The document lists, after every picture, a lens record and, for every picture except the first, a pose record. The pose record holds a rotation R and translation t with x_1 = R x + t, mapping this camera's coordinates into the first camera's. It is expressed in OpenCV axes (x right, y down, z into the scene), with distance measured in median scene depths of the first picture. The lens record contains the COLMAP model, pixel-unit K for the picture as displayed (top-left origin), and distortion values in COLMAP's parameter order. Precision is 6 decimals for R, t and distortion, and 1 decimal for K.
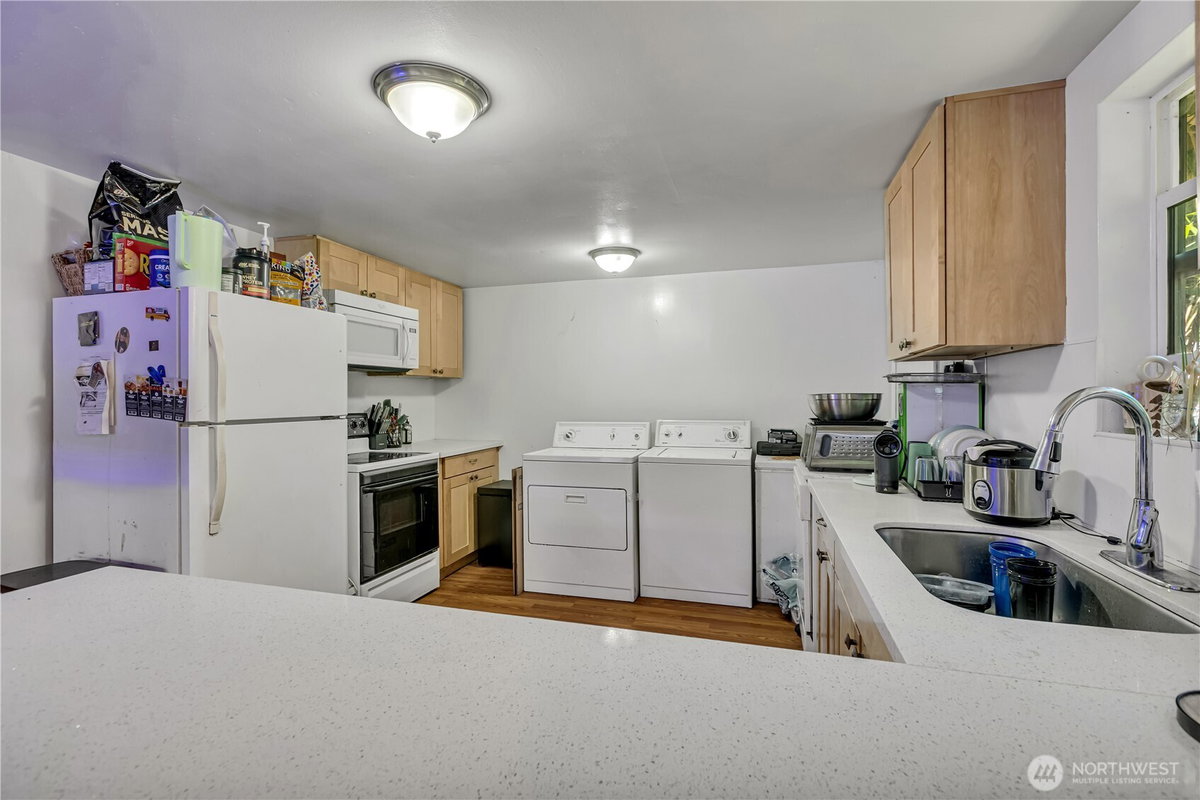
lens RADIAL K [[544.1, 0, 601.1], [0, 544.1, 391.7], [0, 0, 1]] dist [-0.000251, -0.000087]
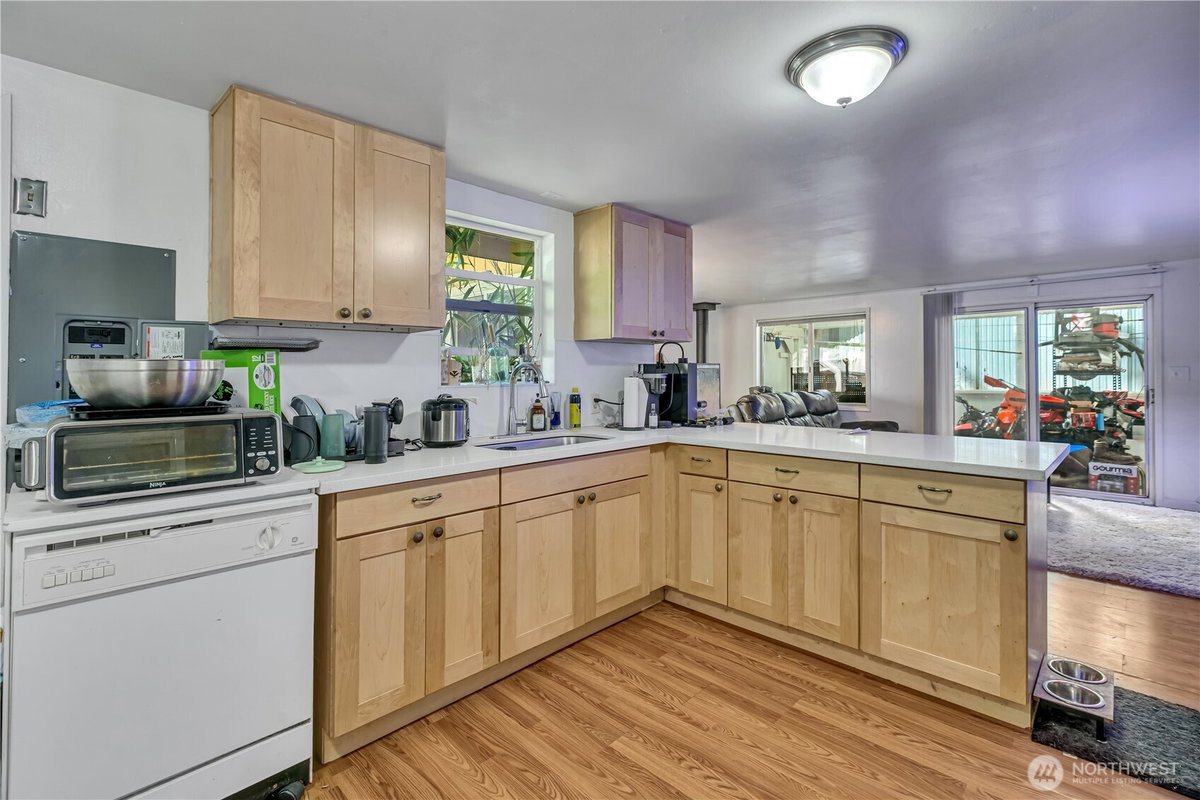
lens RADIAL K [[544.3, 0, 620.3], [0, 544.3, 365.4], [0, 0, 1]] dist [0.001529, 0.000083]
pose [[-0.893097, 0.009052, 0.449773, -0.305594], [0.001752, 0.999860, -0.016642, 0.024475], [-0.449861, -0.014075, -0.892988, 1.606556]]
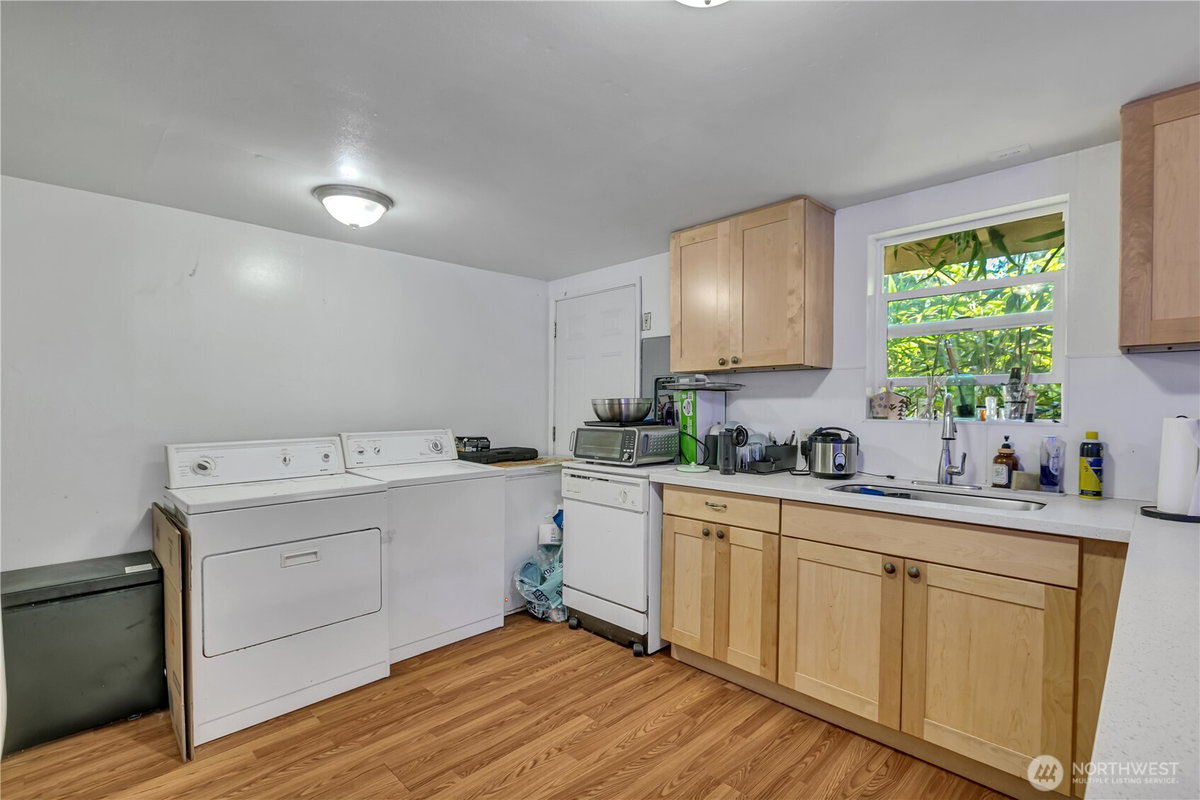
lens RADIAL K [[556.2, 0, 603.0], [0, 556.2, 407.0], [0, 0, 1]] dist [0.001111, 0.000190]
pose [[0.473844, -0.004742, 0.880596, -0.749330], [-0.004605, 0.999958, 0.007863, 0.014934], [-0.880597, -0.007781, 0.473803, 0.603529]]
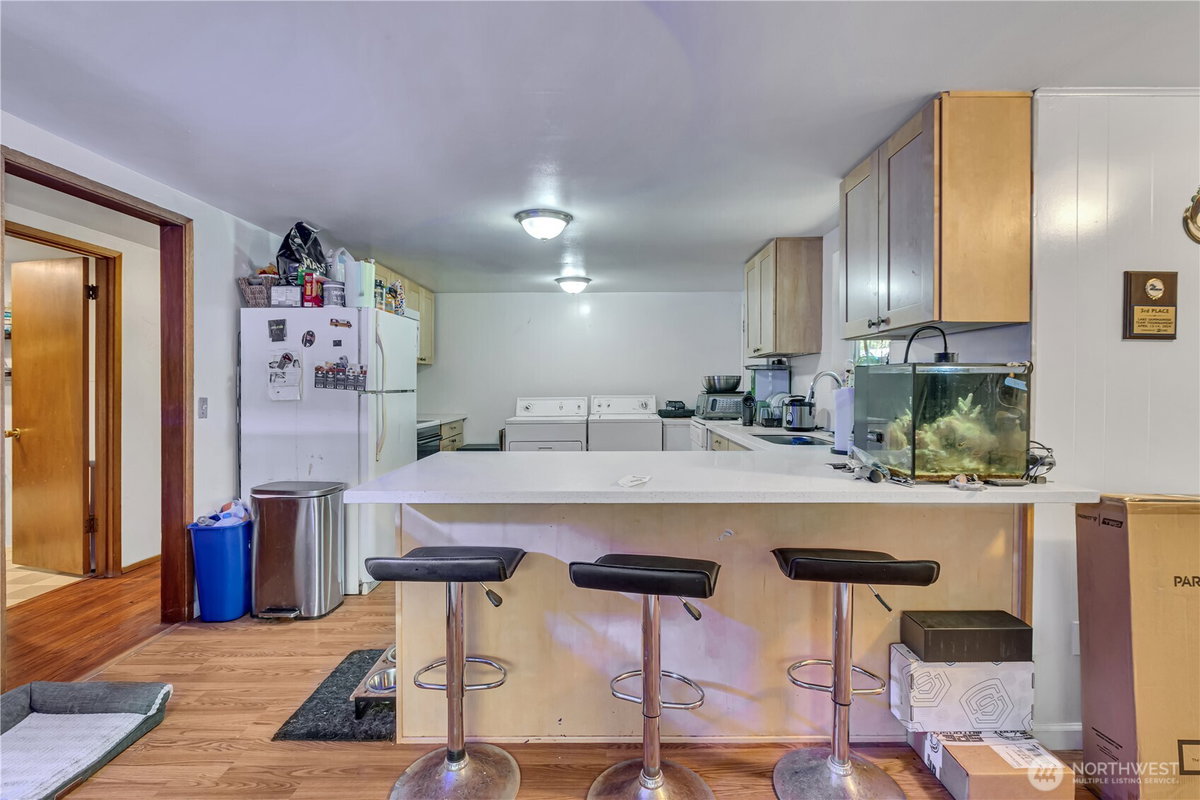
lens RADIAL K [[549.4, 0, 606.4], [0, 549.4, 386.1], [0, 0, 1]] dist [-0.001301, -0.000342]
pose [[0.959477, -0.001530, 0.281784, -0.491021], [-0.002075, 0.999920, 0.012495, 0.017561], [-0.281780, -0.012573, 0.959397, -0.710374]]
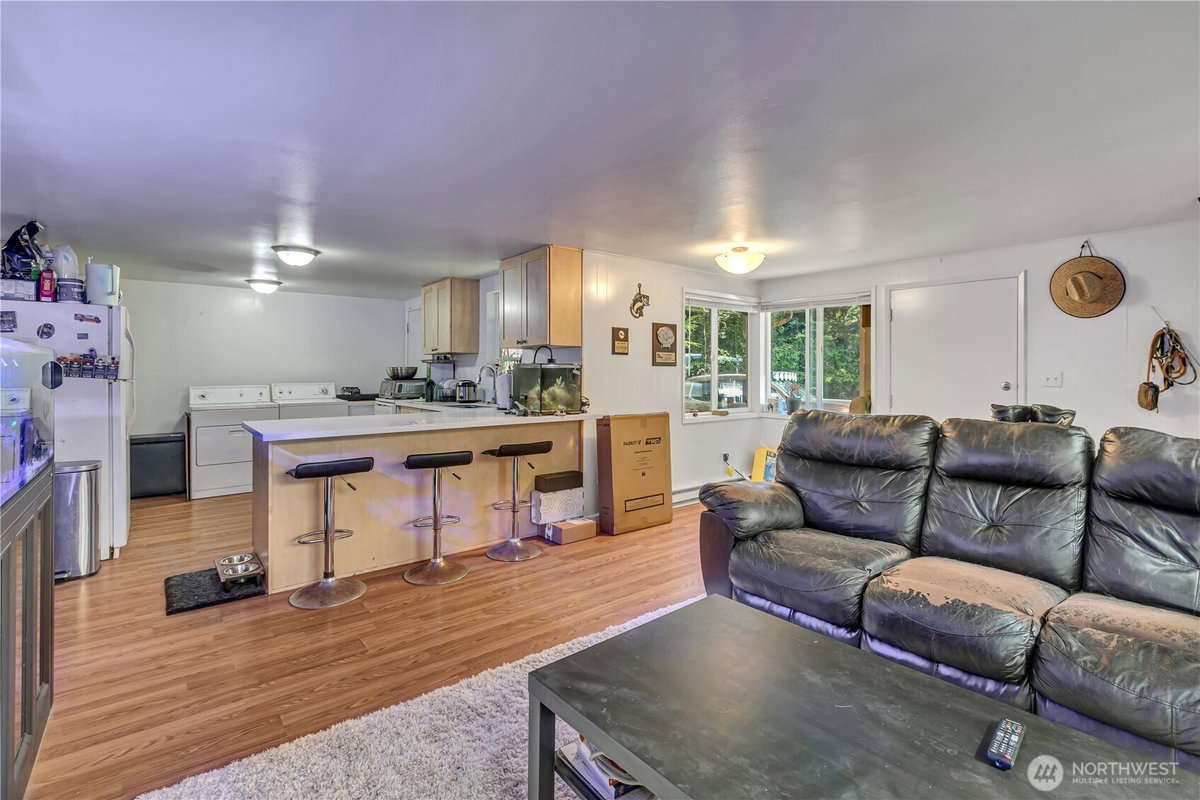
lens RADIAL K [[559.7, 0, 605.7], [0, 559.7, 373.7], [0, 0, 1]] dist [0.002595, 0.000711]
pose [[0.567185, -0.002400, 0.823587, -1.276384], [-0.005338, 0.999964, 0.006590, 0.013960], [-0.823573, -0.008134, 0.567152, -1.326462]]
